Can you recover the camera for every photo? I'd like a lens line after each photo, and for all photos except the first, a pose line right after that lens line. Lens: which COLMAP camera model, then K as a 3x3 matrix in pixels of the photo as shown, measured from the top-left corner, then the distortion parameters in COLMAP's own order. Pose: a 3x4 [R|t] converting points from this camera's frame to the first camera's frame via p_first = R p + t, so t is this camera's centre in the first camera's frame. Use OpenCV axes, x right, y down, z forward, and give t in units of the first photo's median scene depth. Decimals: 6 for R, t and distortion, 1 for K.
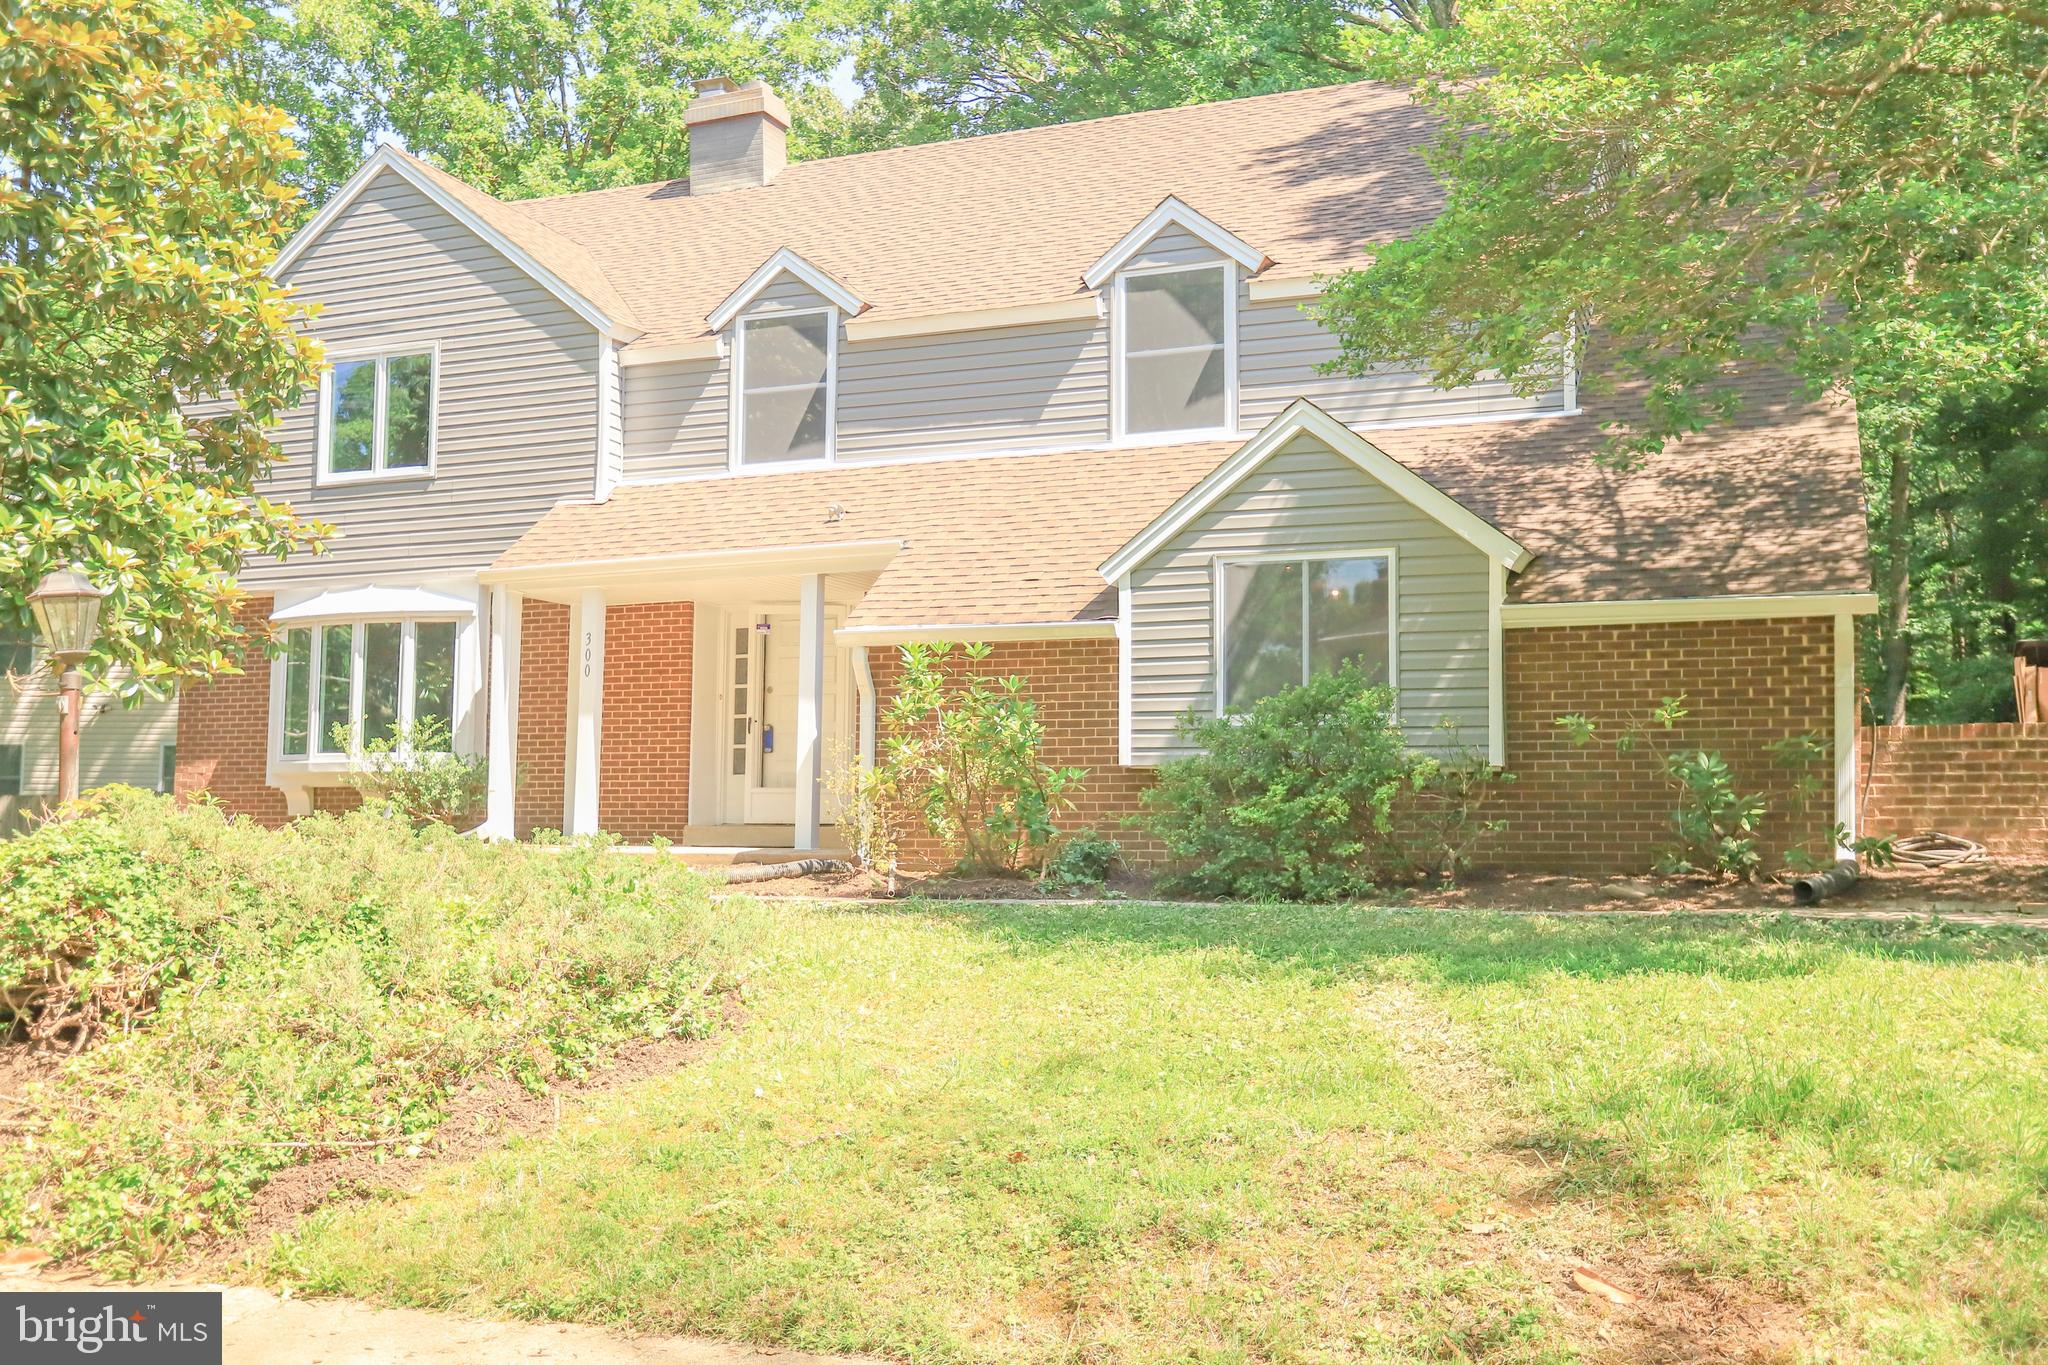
lens RADIAL K [[1967.3, 0, 1024.0], [0, 1967.3, 682.5], [0, 0, 1]] dist [-0.015480, -0.006121]
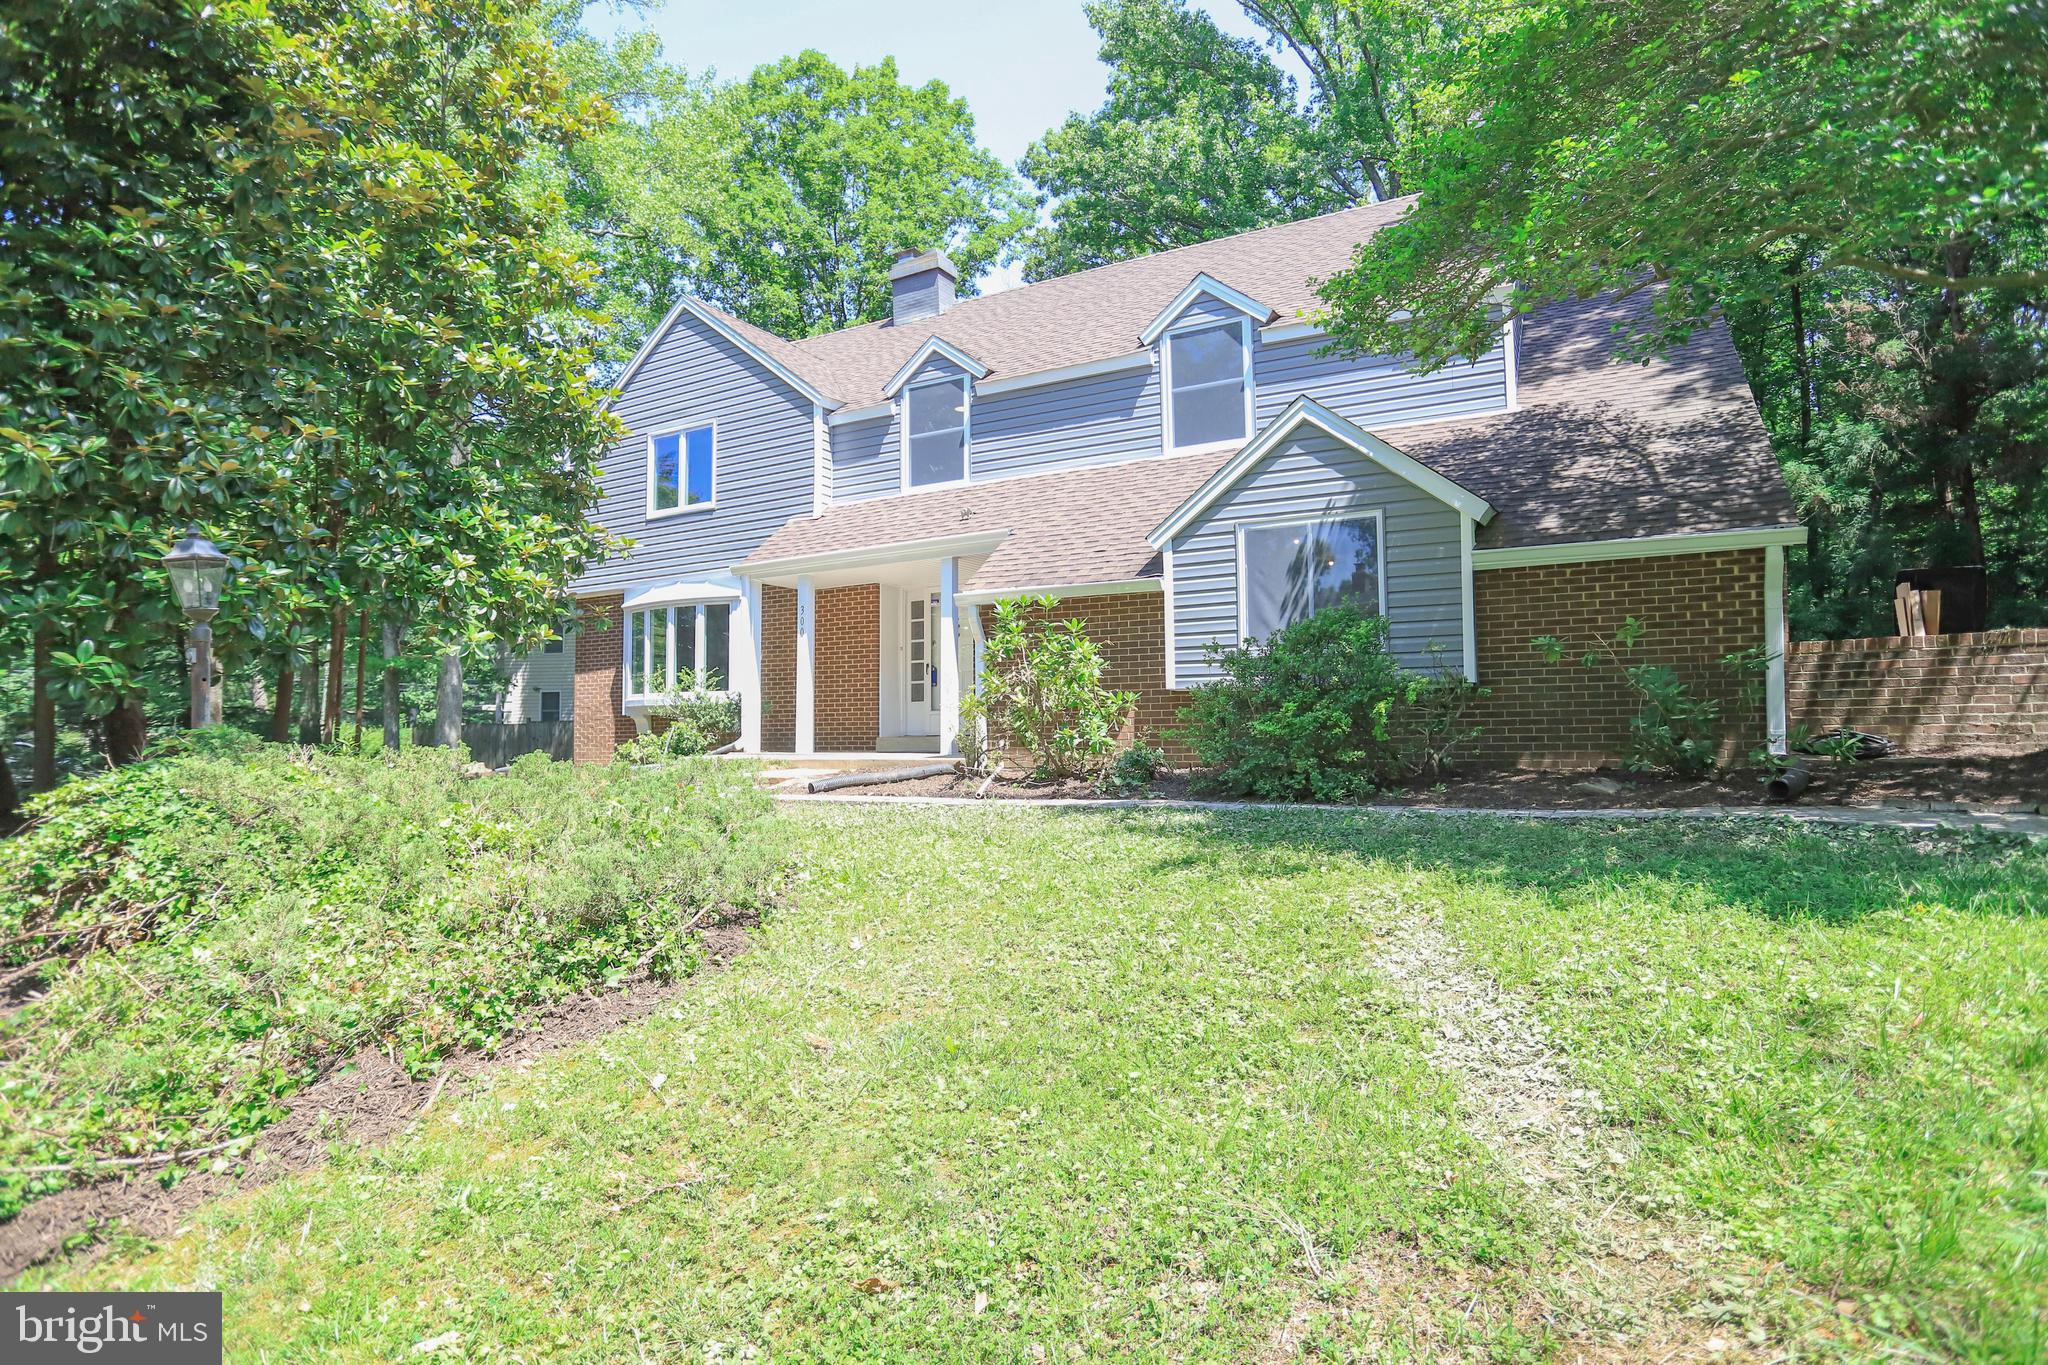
lens RADIAL K [[1069.3, 0, 1024.0], [0, 1069.3, 682.5], [0, 0, 1]] dist [-0.068944, 0.001209]
pose [[0.992470, -0.023120, -0.120287, 0.037888], [0.027040, 0.999152, 0.031055, 0.012681], [0.119467, -0.034074, 0.992253, 0.273927]]
